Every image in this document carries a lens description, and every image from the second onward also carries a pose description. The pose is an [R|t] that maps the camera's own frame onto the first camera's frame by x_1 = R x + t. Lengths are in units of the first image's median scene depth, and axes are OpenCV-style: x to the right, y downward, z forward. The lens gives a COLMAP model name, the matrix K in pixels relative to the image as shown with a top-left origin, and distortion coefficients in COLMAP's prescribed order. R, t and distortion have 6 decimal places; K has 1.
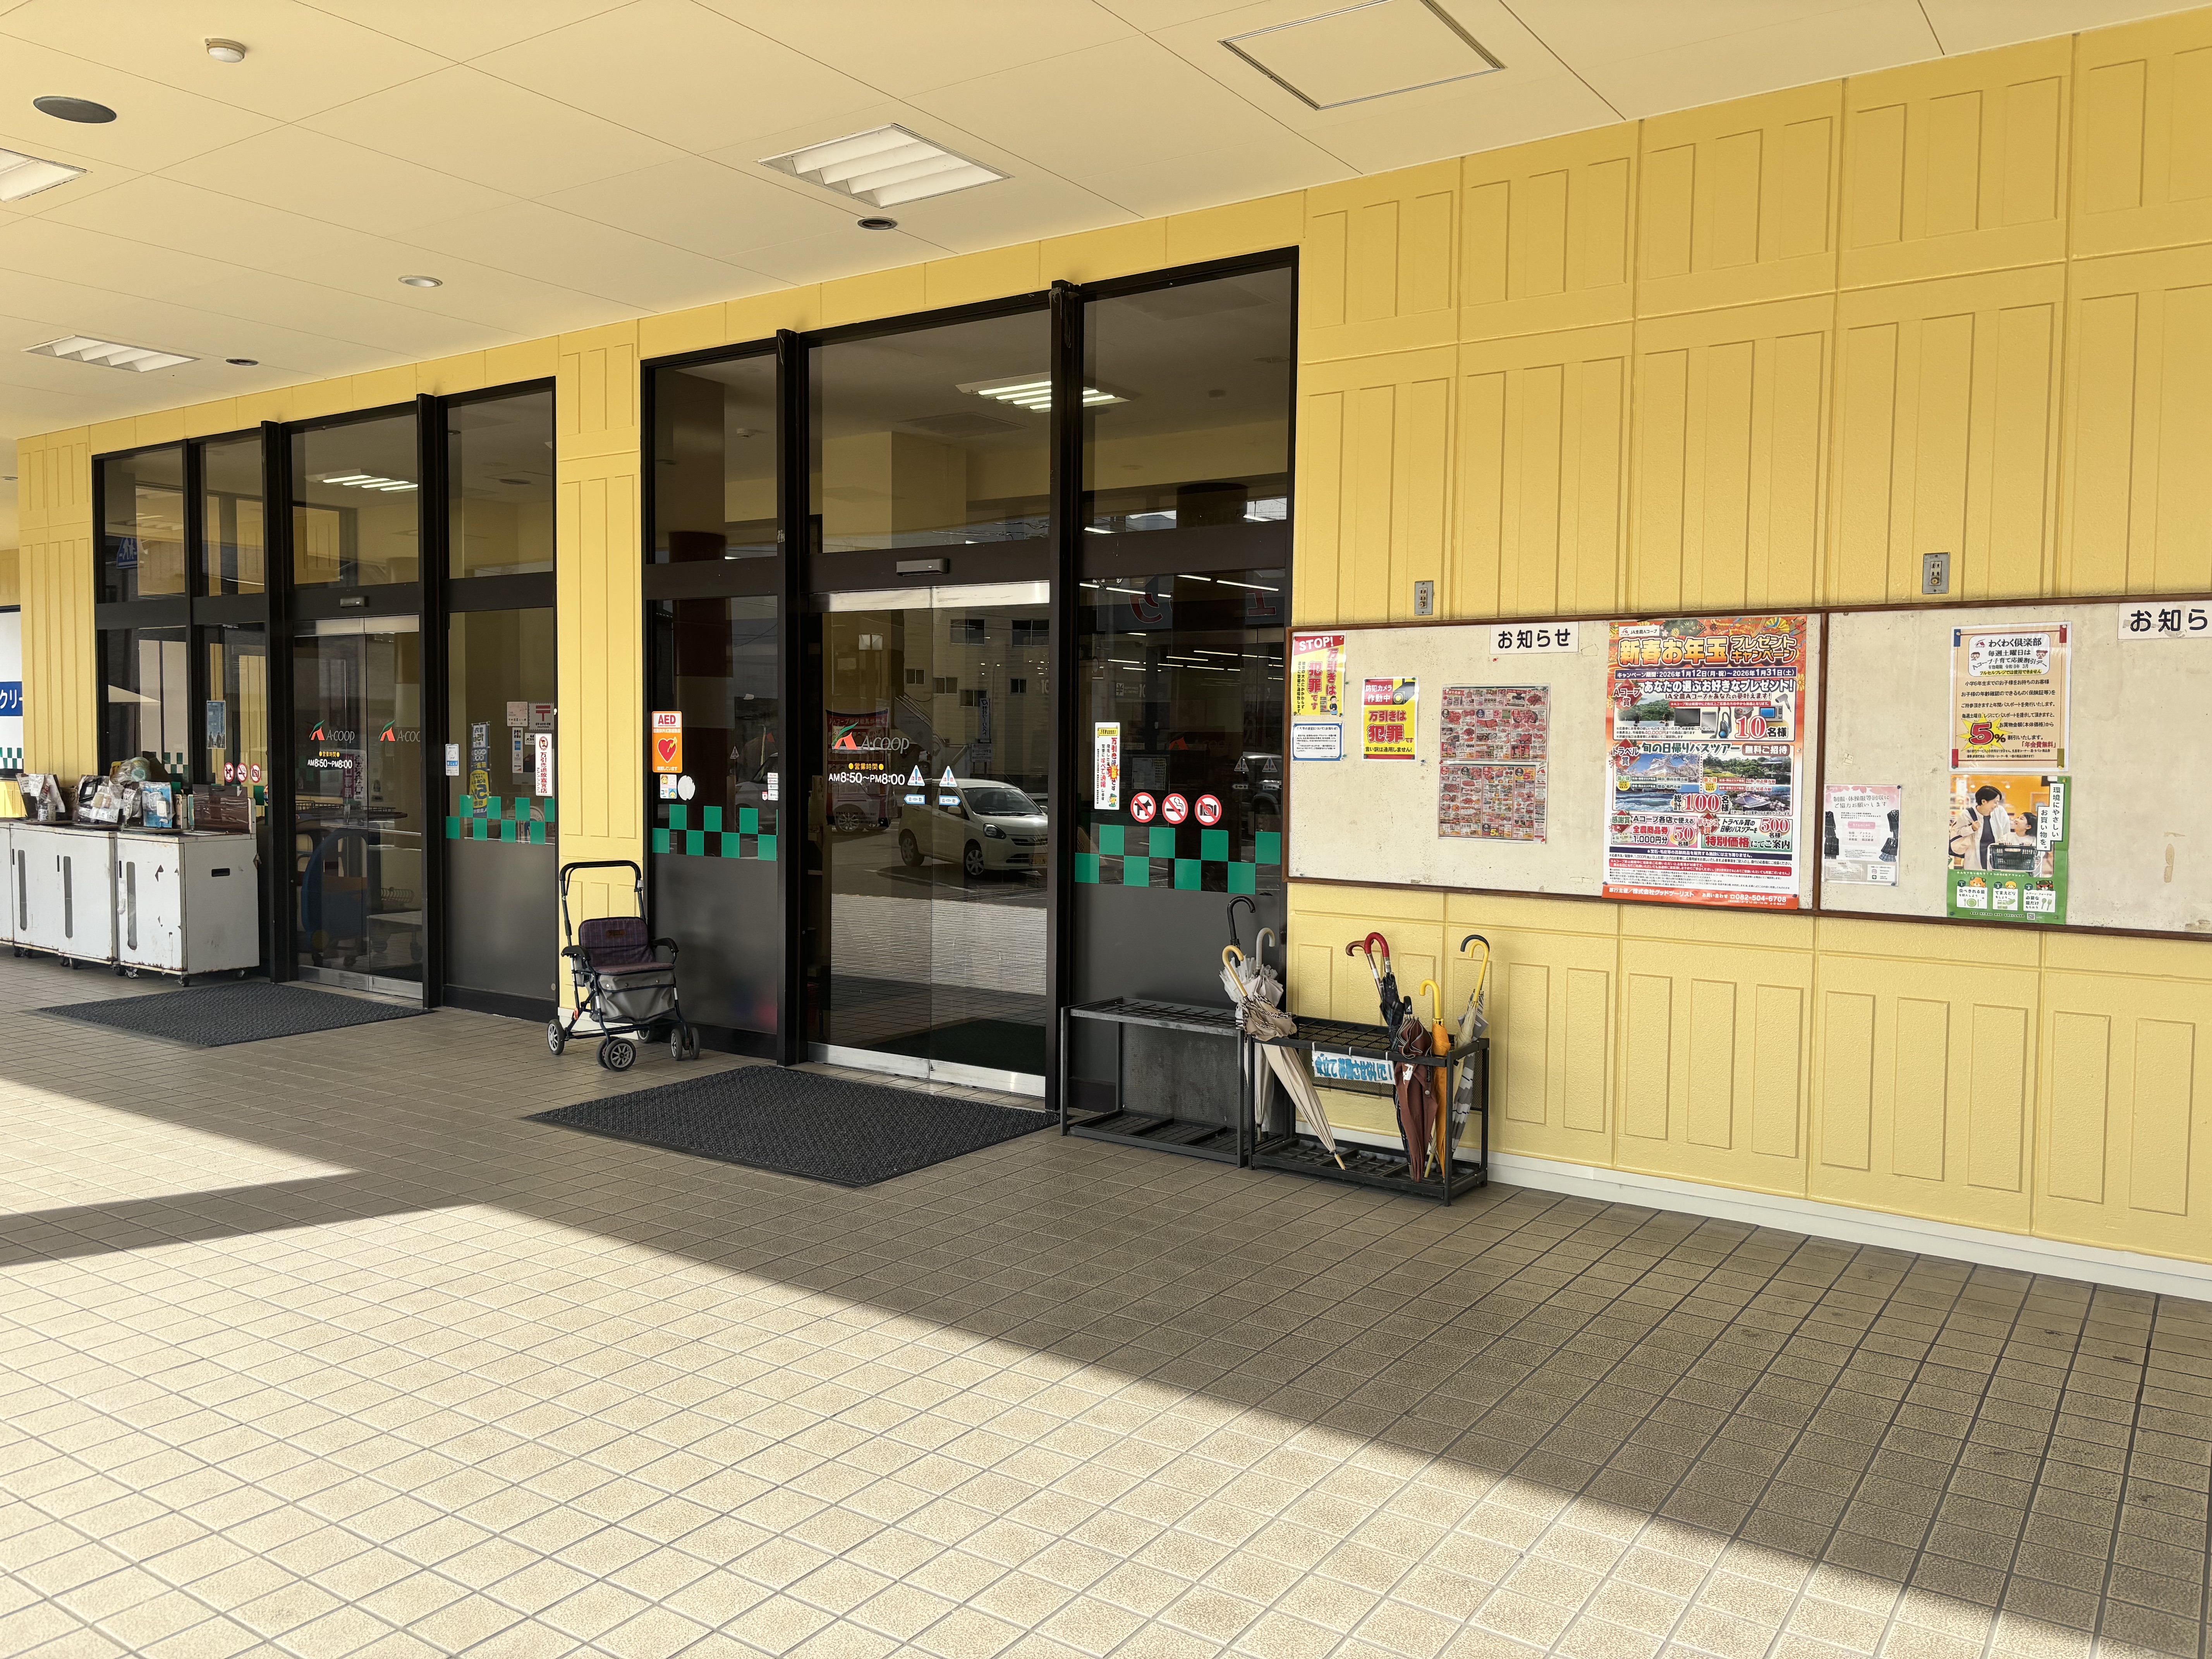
lens RADIAL K [[1671.9, 0, 1098.9], [0, 1671.9, 818.1], [0, 0, 1]] dist [0.057524, -0.065630]
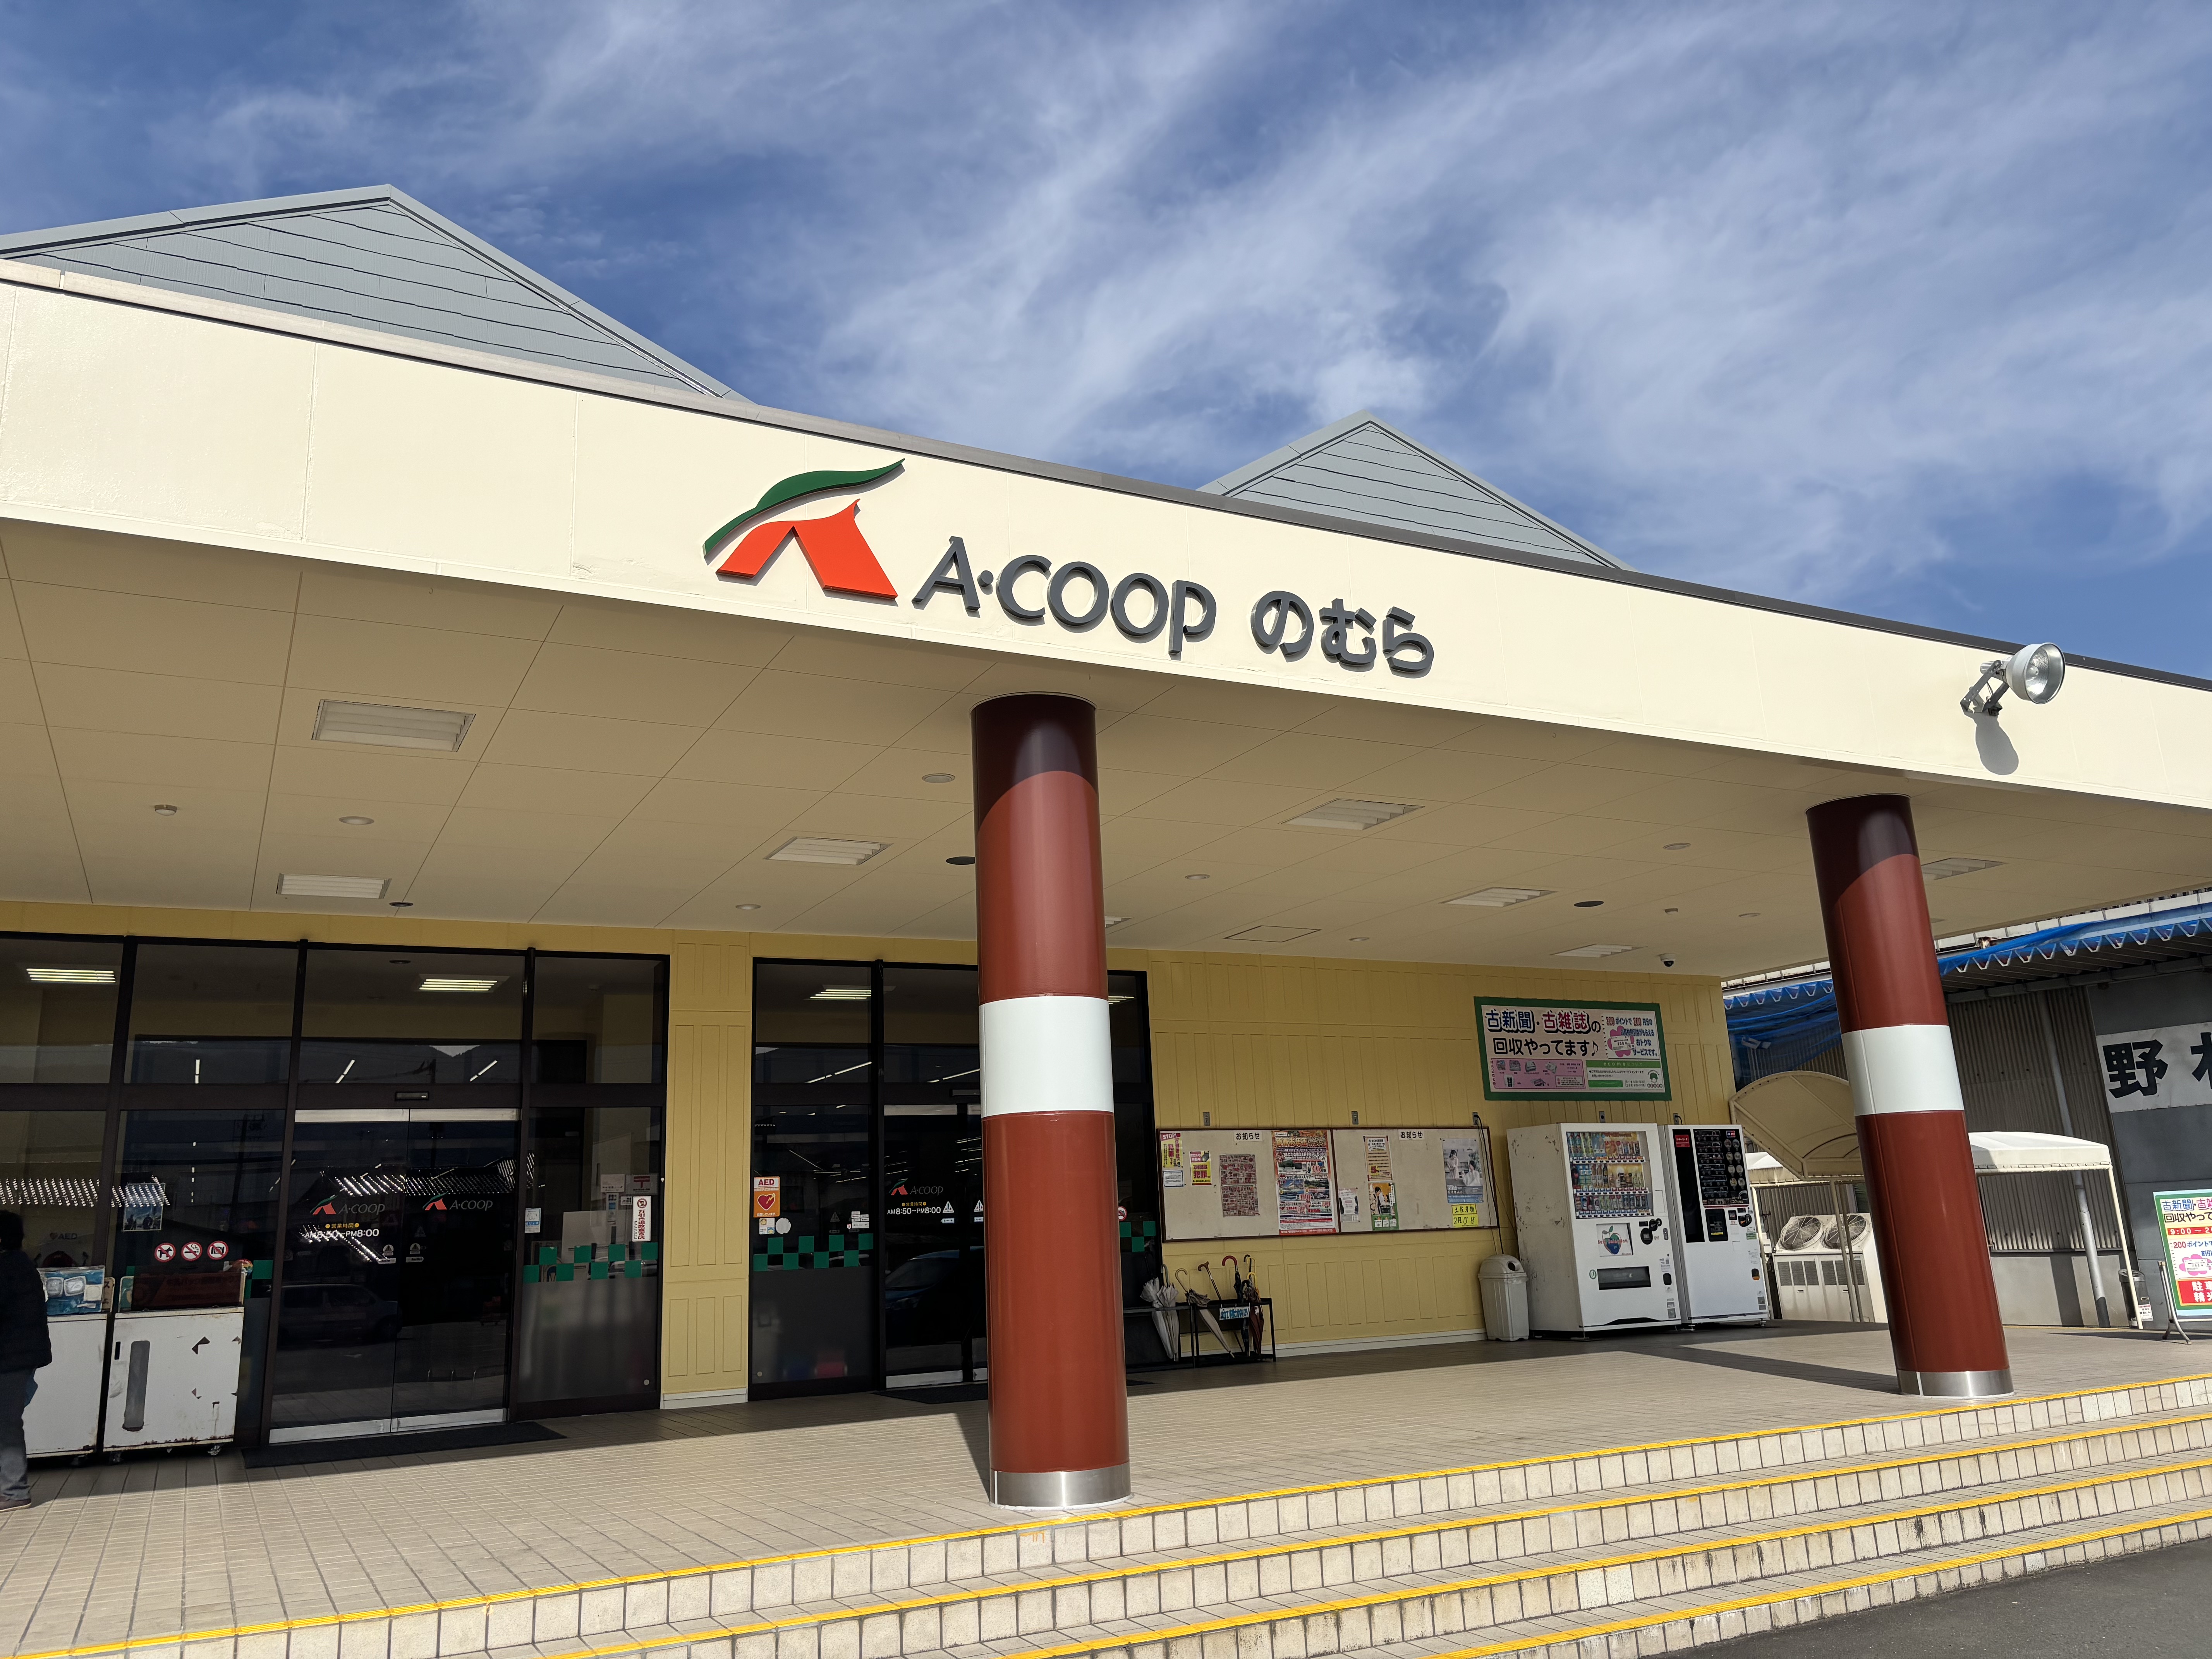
lens RADIAL K [[1671.9, 0, 1098.9], [0, 1671.9, 818.1], [0, 0, 1]] dist [0.057524, -0.065630]
pose [[0.469565, 0.186065, 0.863069, -2.172579], [0.090566, 0.962234, -0.256717, 0.064997], [-0.878241, 0.198710, 0.434980, -0.042298]]
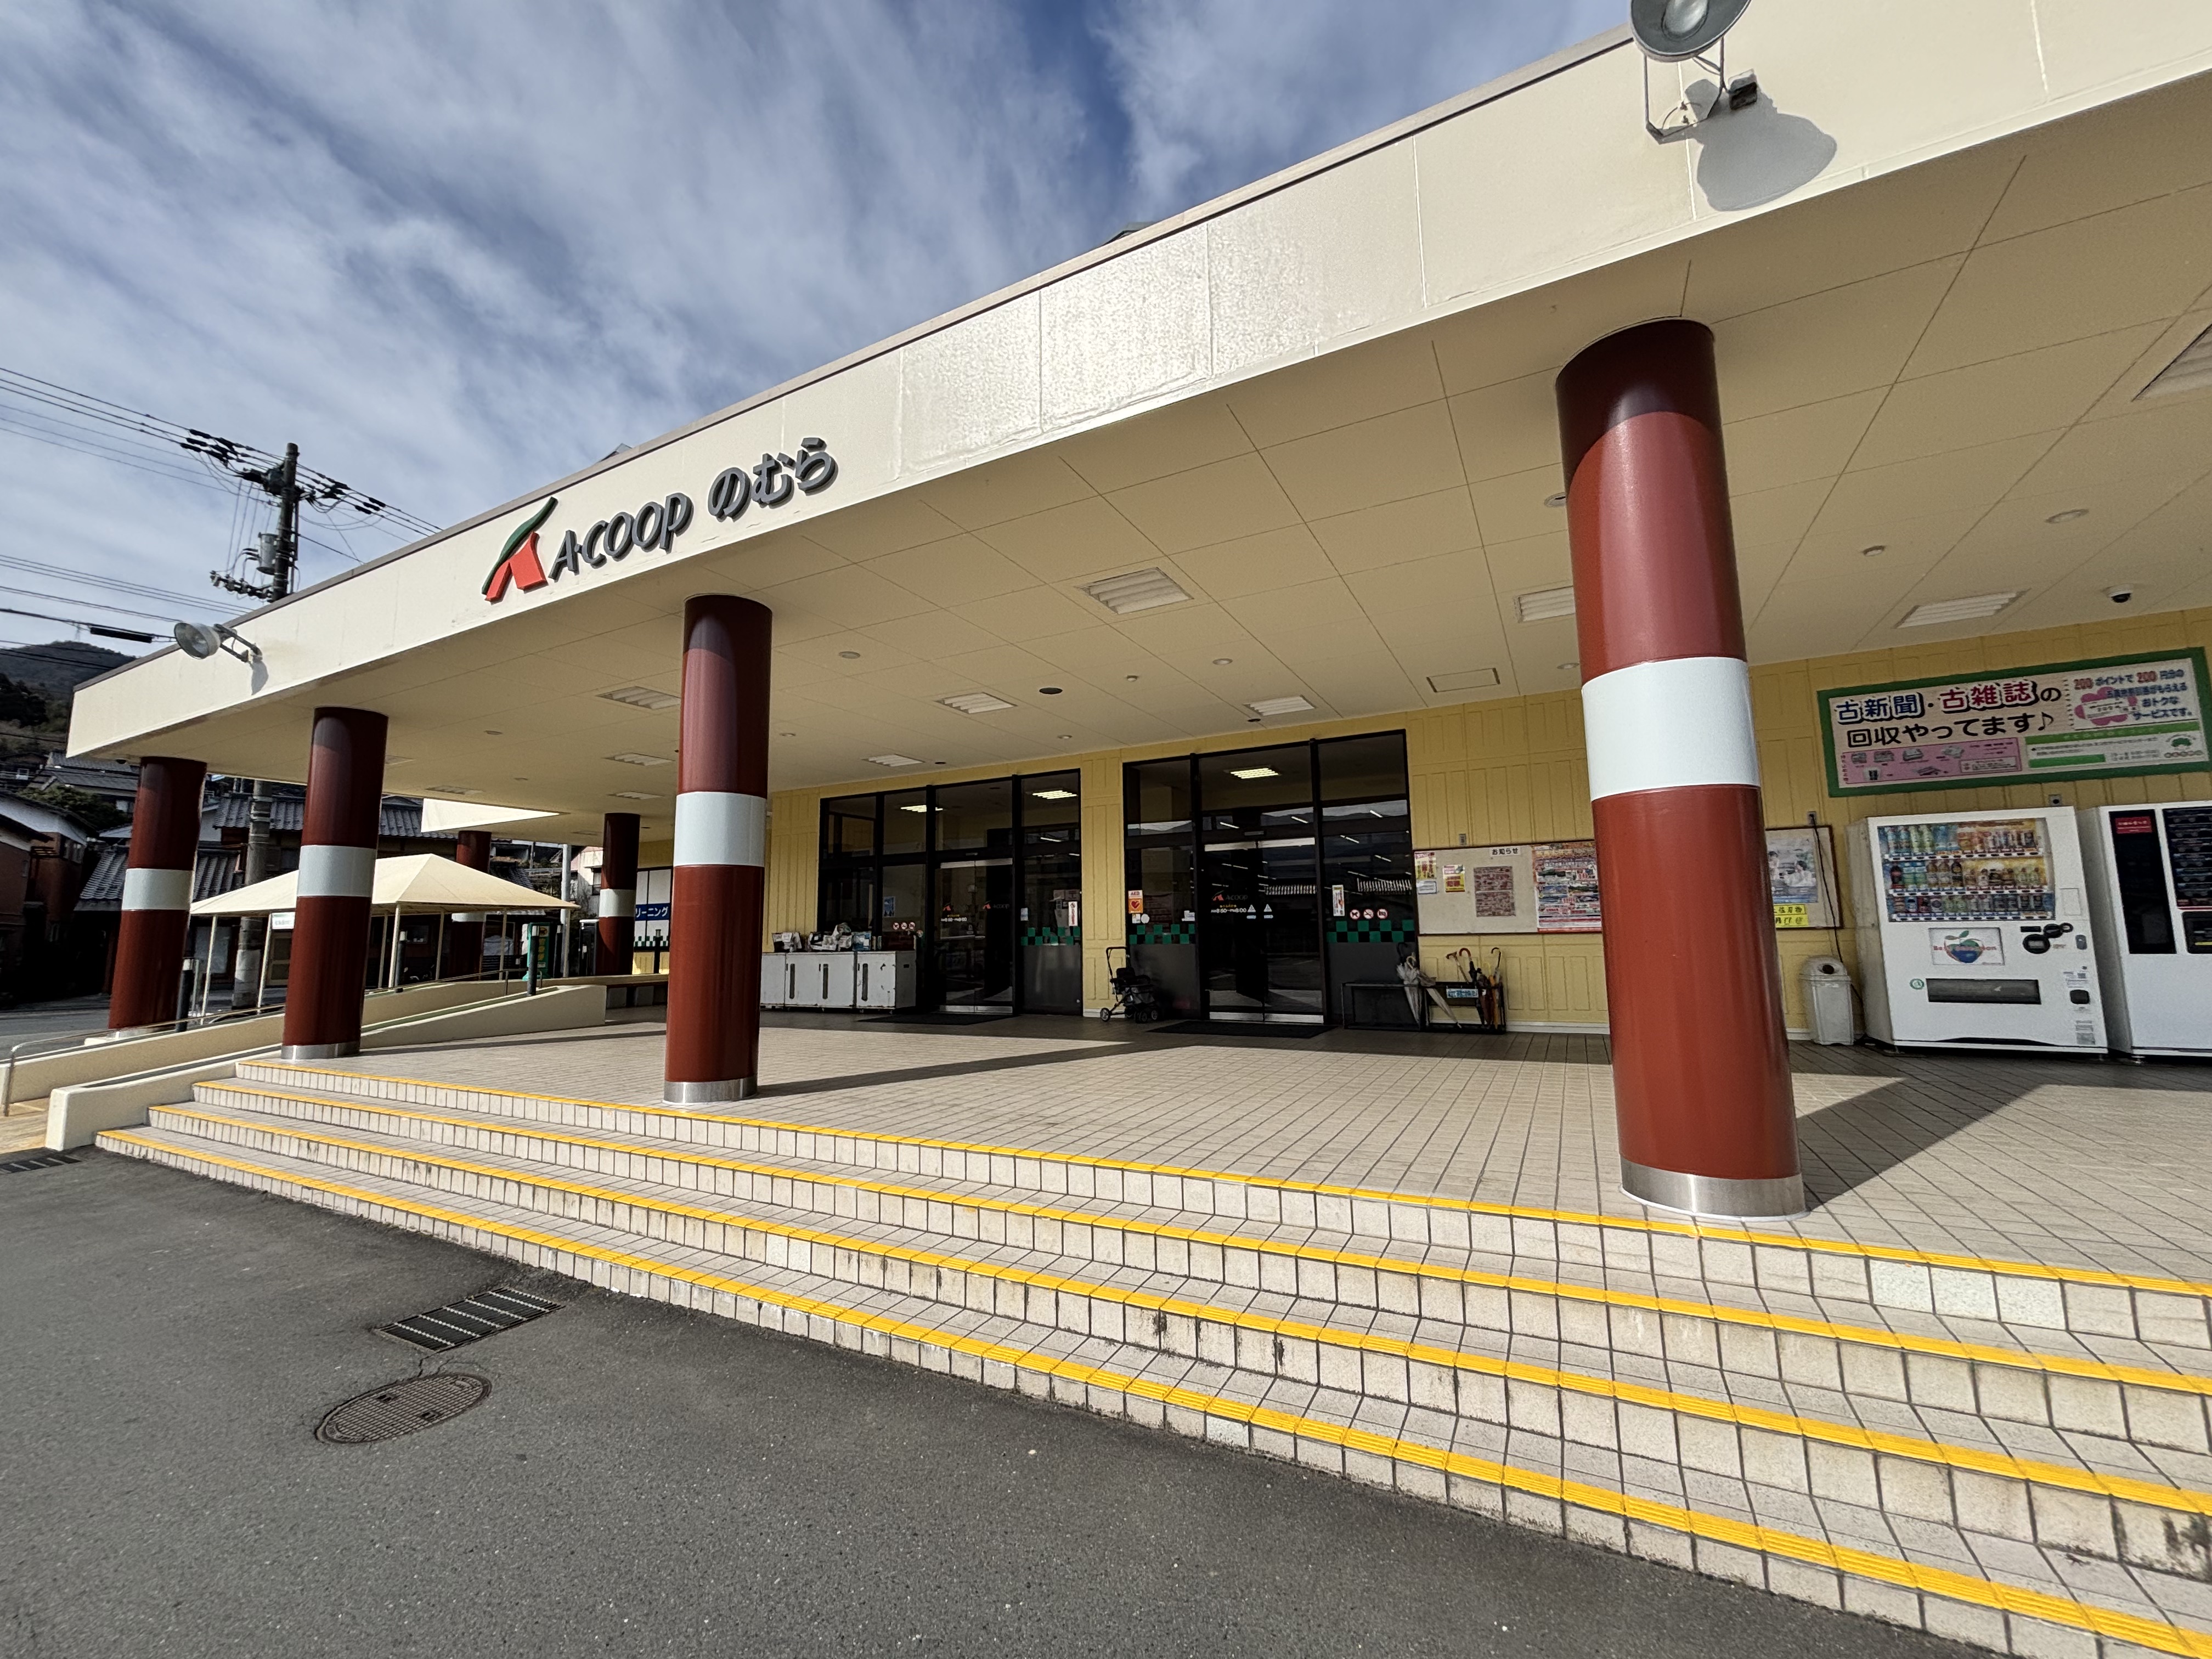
lens RADIAL K [[888.1, 0, 1101.9], [0, 888.1, 830.6], [0, 0, 1]] dist [0.000908, 0.000570]
pose [[0.993145, -0.013015, 0.116158, -0.665148], [0.032250, 0.985717, -0.165291, 0.103082], [-0.112348, 0.167904, 0.979381, -0.534943]]
